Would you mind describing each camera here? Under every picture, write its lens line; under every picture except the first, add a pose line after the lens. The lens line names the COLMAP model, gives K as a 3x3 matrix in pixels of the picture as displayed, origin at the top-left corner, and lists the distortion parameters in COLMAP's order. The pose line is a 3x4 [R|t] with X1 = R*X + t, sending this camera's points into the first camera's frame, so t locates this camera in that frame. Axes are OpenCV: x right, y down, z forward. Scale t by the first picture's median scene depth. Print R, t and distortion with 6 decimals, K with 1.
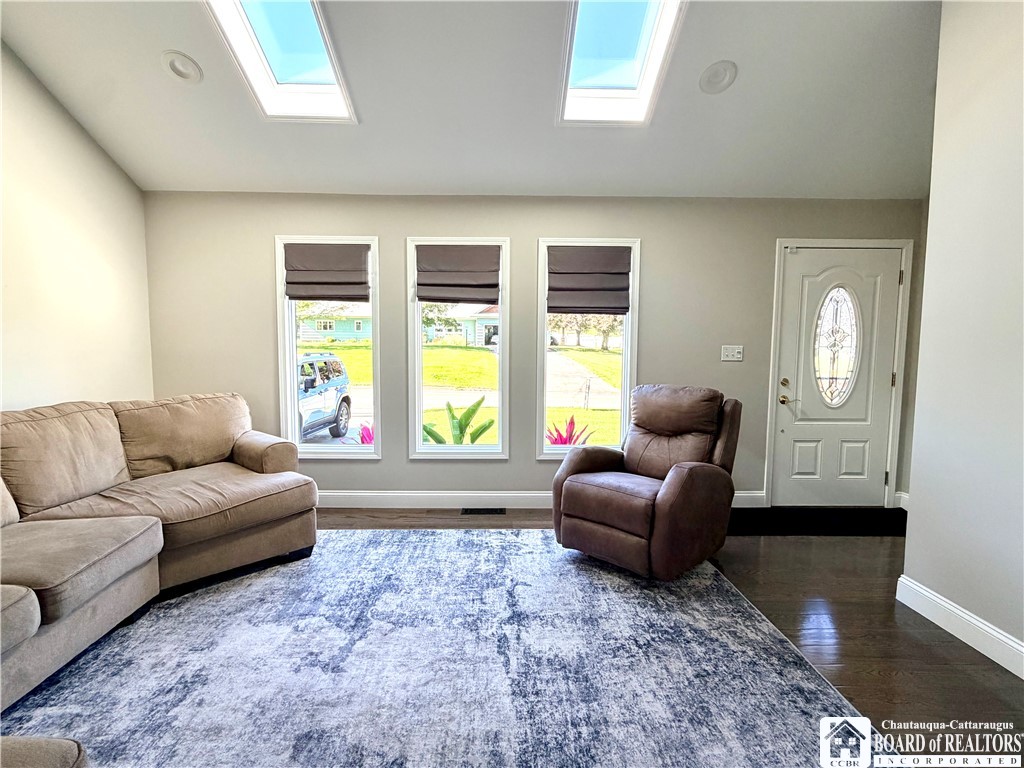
lens RADIAL K [[493.5, 0, 512.0], [0, 493.5, 384.0], [0, 0, 1]] dist [-0.000657, -0.000085]
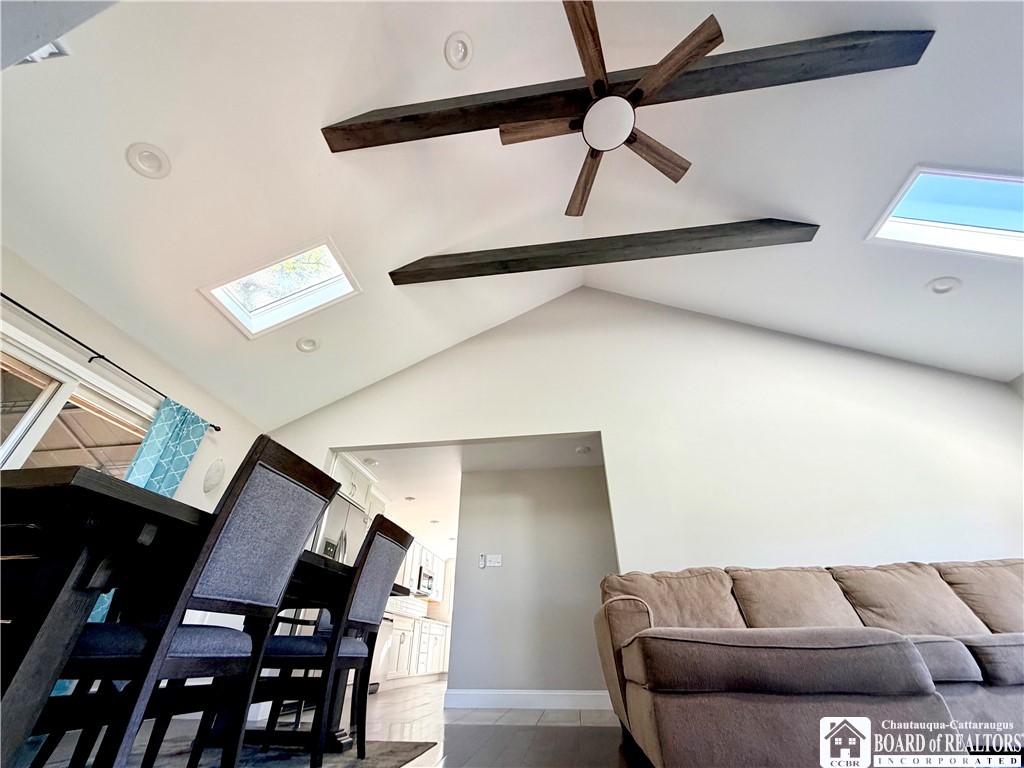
lens RADIAL K [[408.6, 0, 512.0], [0, 408.6, 384.0], [0, 0, 1]] dist [0.002349, 0.000133]
pose [[-0.146237, -0.545931, -0.824969, 0.454285], [-0.080474, 0.837735, -0.540114, 0.450997], [0.985971, -0.012596, -0.166441, -0.029112]]
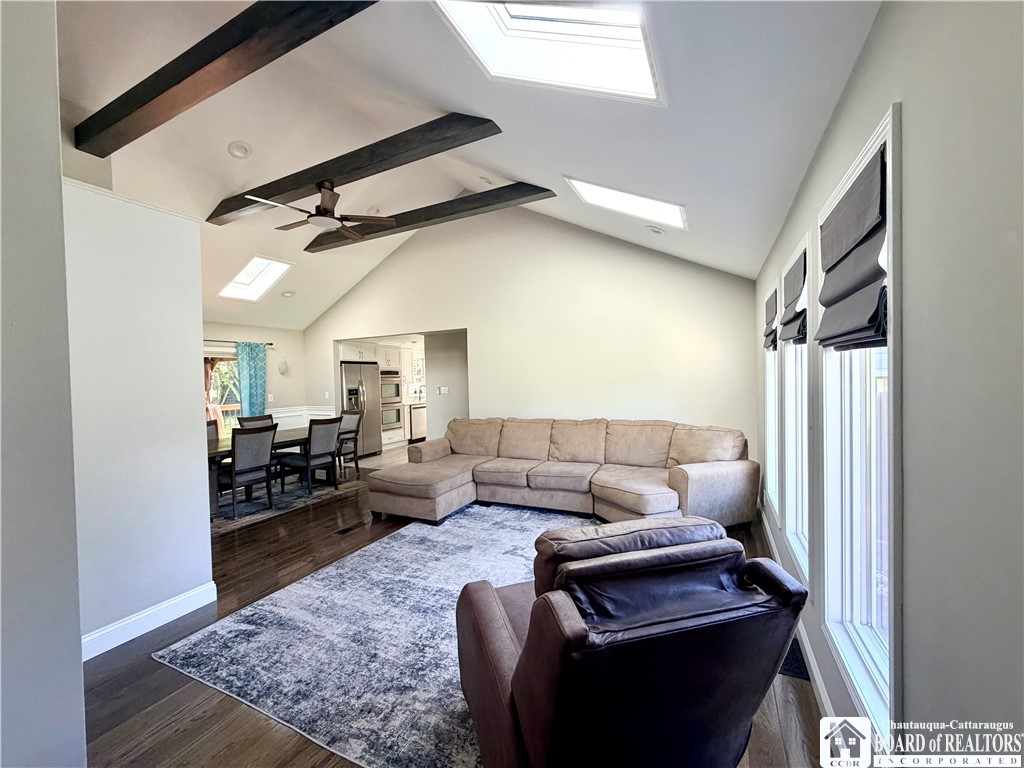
lens RADIAL K [[408.6, 0, 512.0], [0, 408.6, 384.0], [0, 0, 1]] dist [0.002349, 0.000133]
pose [[-0.453973, 0.021518, -0.890756, 1.185828], [-0.050557, 0.997476, 0.049863, -0.233312], [0.889580, 0.067671, -0.451739, 1.779353]]
